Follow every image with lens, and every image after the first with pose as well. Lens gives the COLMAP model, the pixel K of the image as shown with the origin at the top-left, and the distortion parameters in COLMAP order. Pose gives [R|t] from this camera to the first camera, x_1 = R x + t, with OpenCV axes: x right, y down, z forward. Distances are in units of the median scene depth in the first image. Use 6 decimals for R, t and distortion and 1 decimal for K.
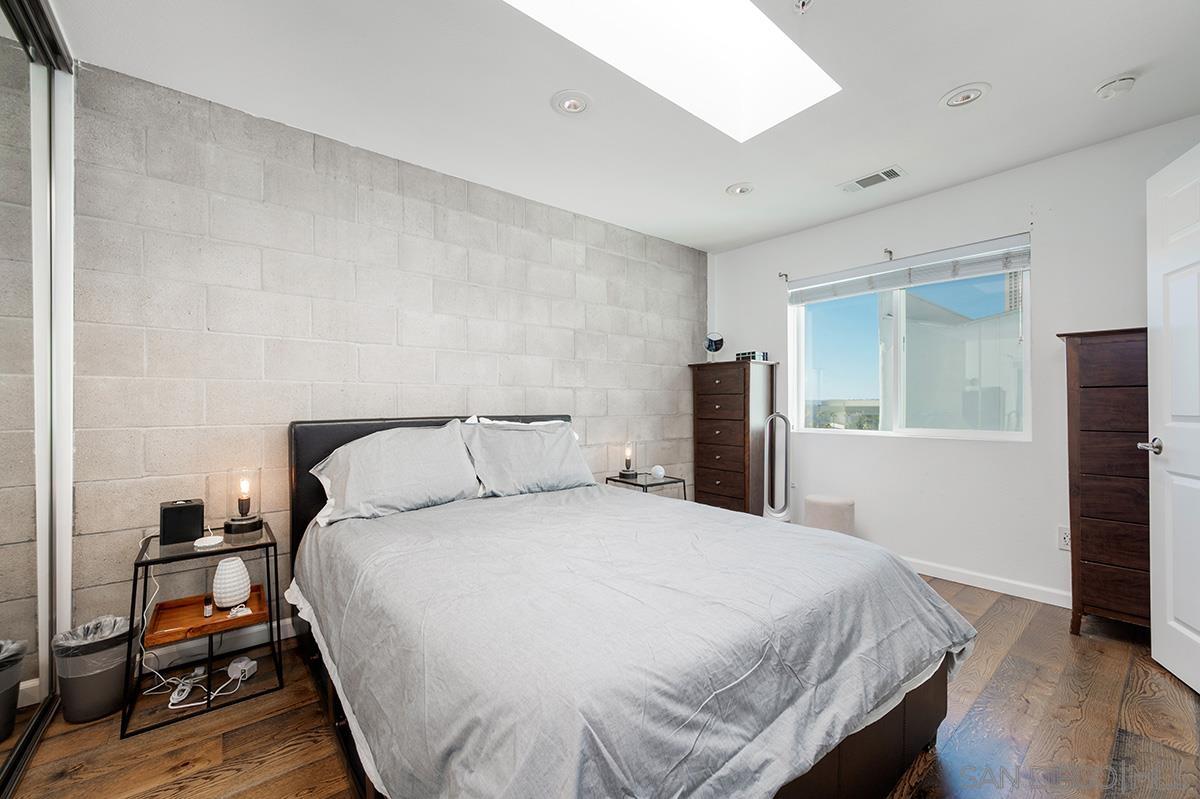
lens RADIAL K [[473.5, 0, 599.4], [0, 473.5, 403.0], [0, 0, 1]] dist [0.002214, 0.000210]
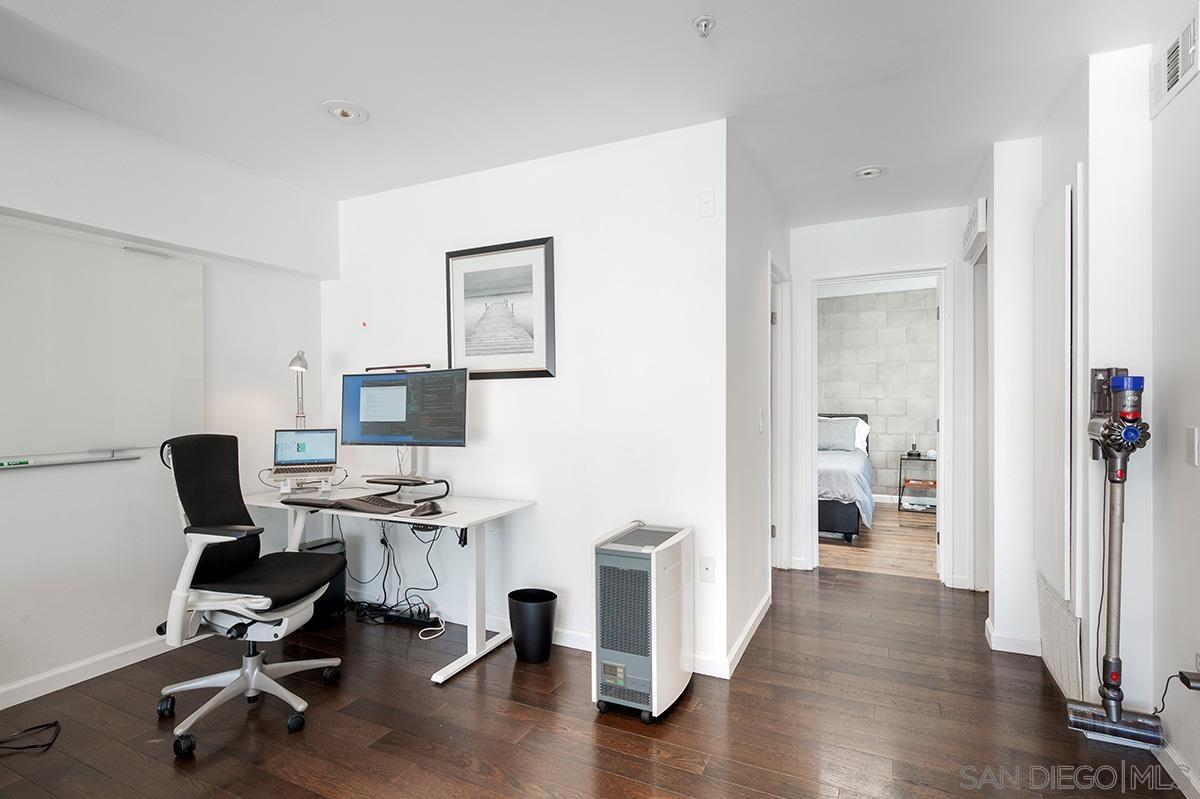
lens RADIAL K [[583.5, 0, 599.5], [0, 583.5, 404.9], [0, 0, 1]] dist [-0.000037, -0.000001]
pose [[0.424487, -0.002552, -0.905431, 1.399331], [0.005824, 0.999983, -0.000088, -0.014045], [0.905415, -0.005236, 0.424494, -0.760717]]
